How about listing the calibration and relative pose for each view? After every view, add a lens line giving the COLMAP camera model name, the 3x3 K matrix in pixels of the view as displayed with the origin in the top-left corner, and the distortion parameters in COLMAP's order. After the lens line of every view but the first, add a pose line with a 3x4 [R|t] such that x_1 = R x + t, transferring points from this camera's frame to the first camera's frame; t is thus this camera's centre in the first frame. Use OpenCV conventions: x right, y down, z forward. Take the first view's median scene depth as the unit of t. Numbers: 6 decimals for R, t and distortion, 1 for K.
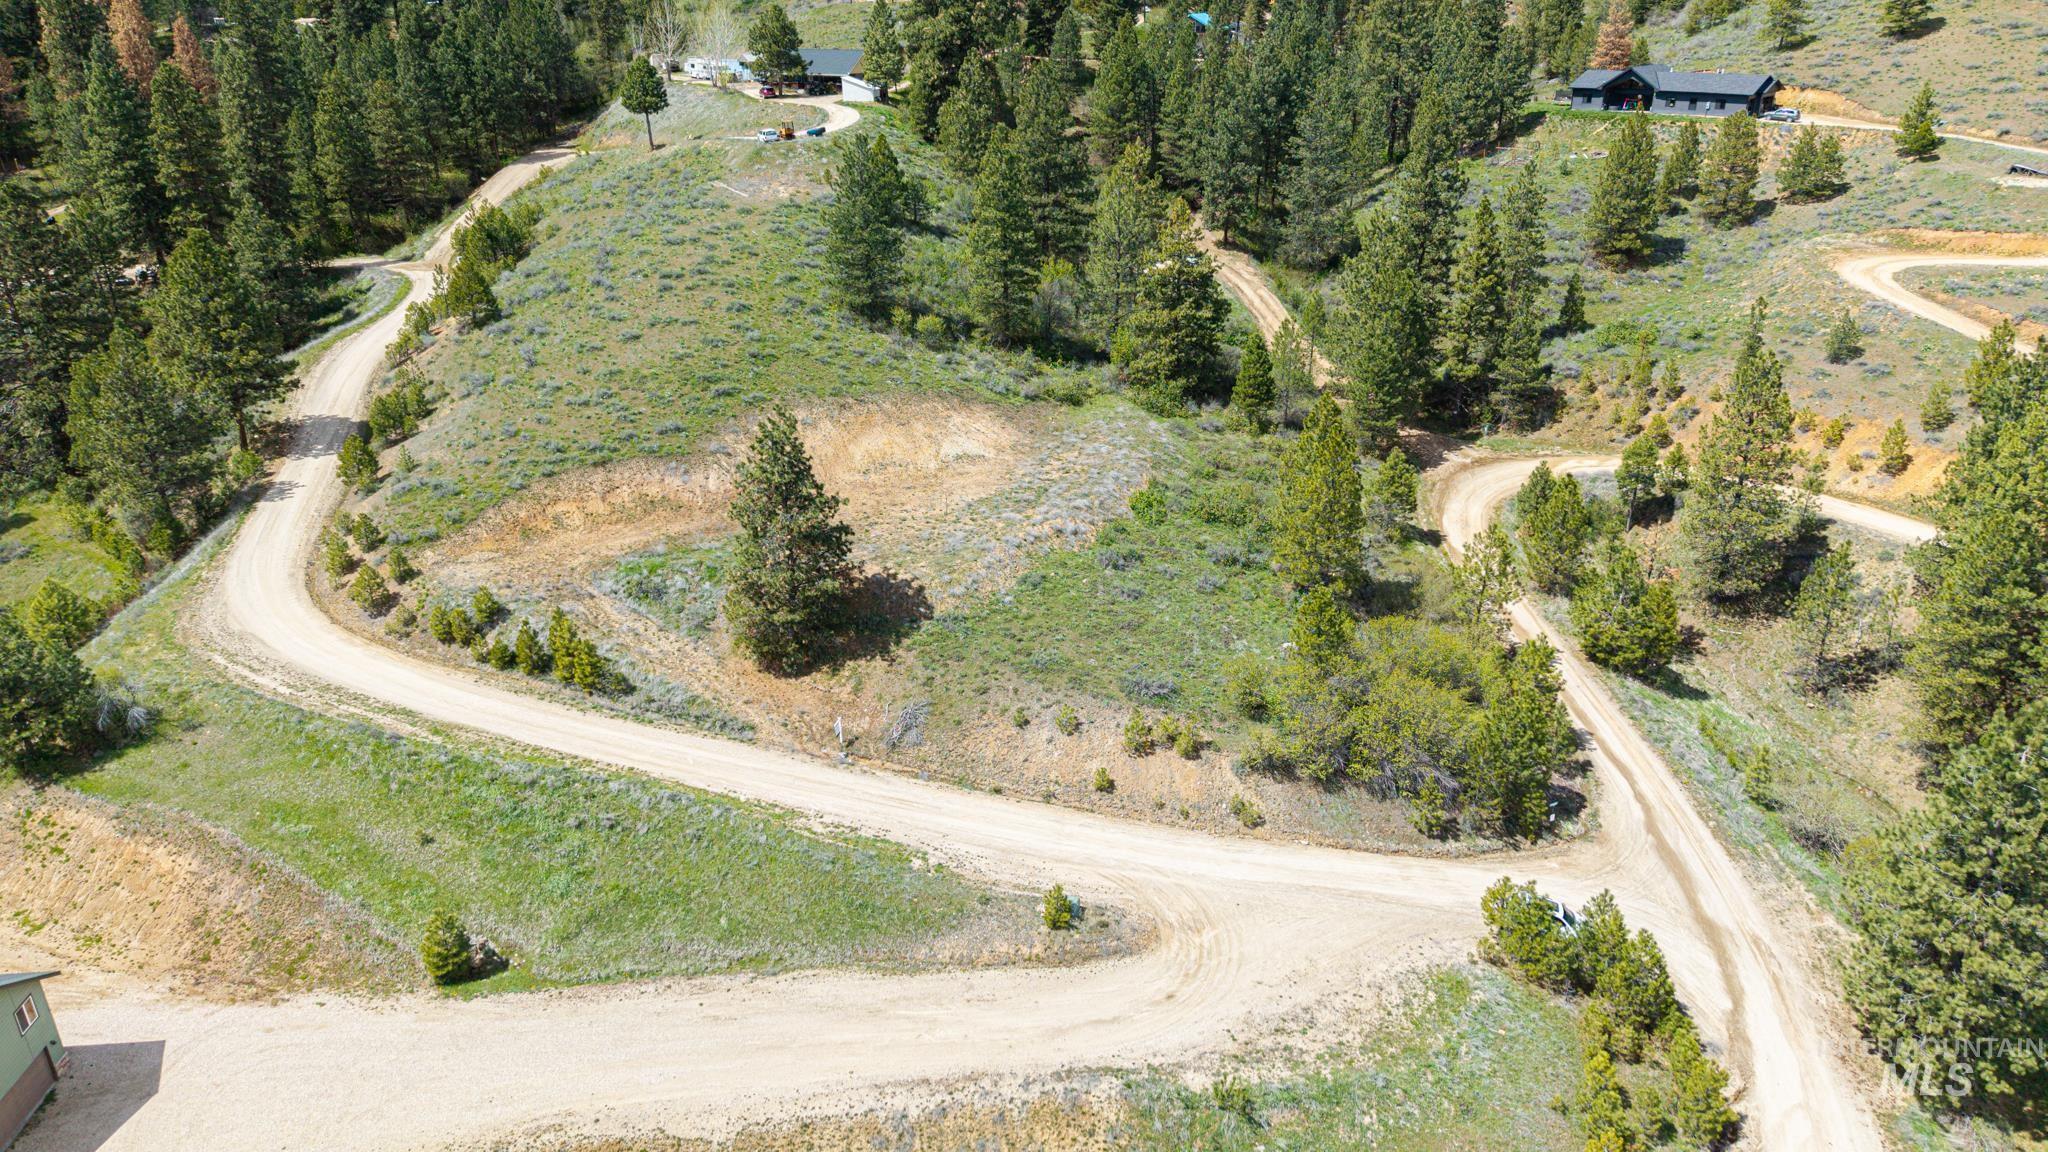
lens RADIAL K [[1392.4, 0, 1024.0], [0, 1392.4, 576.0], [0, 0, 1]] dist [0.049582, -0.063918]
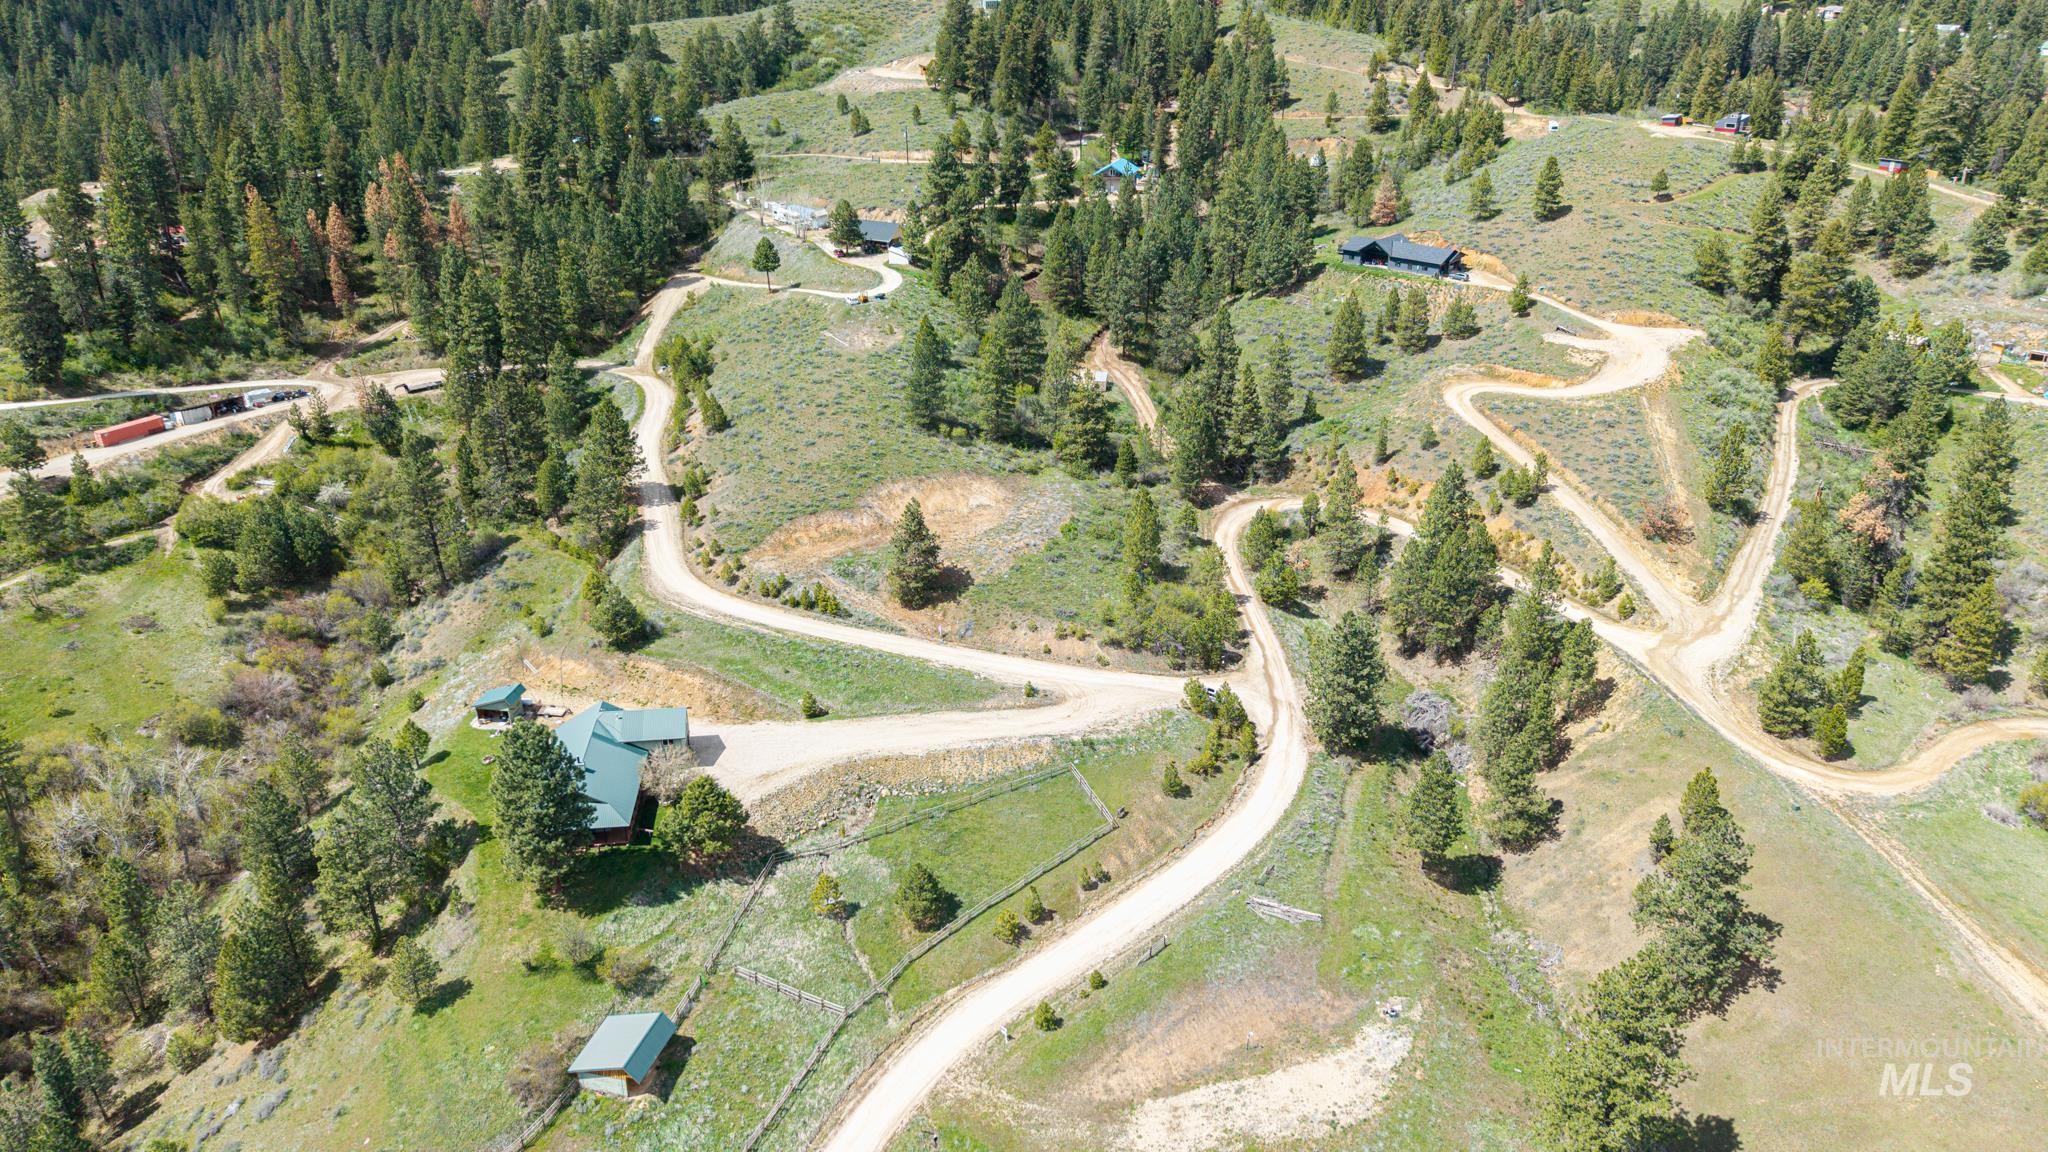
lens RADIAL K [[1392.4, 0, 1024.0], [0, 1392.4, 576.0], [0, 0, 1]] dist [0.049582, -0.063918]
pose [[0.999543, -0.006039, 0.029621, -0.036281], [0.005185, 0.999571, 0.028811, -0.036684], [-0.029782, -0.028644, 0.999146, -0.951946]]
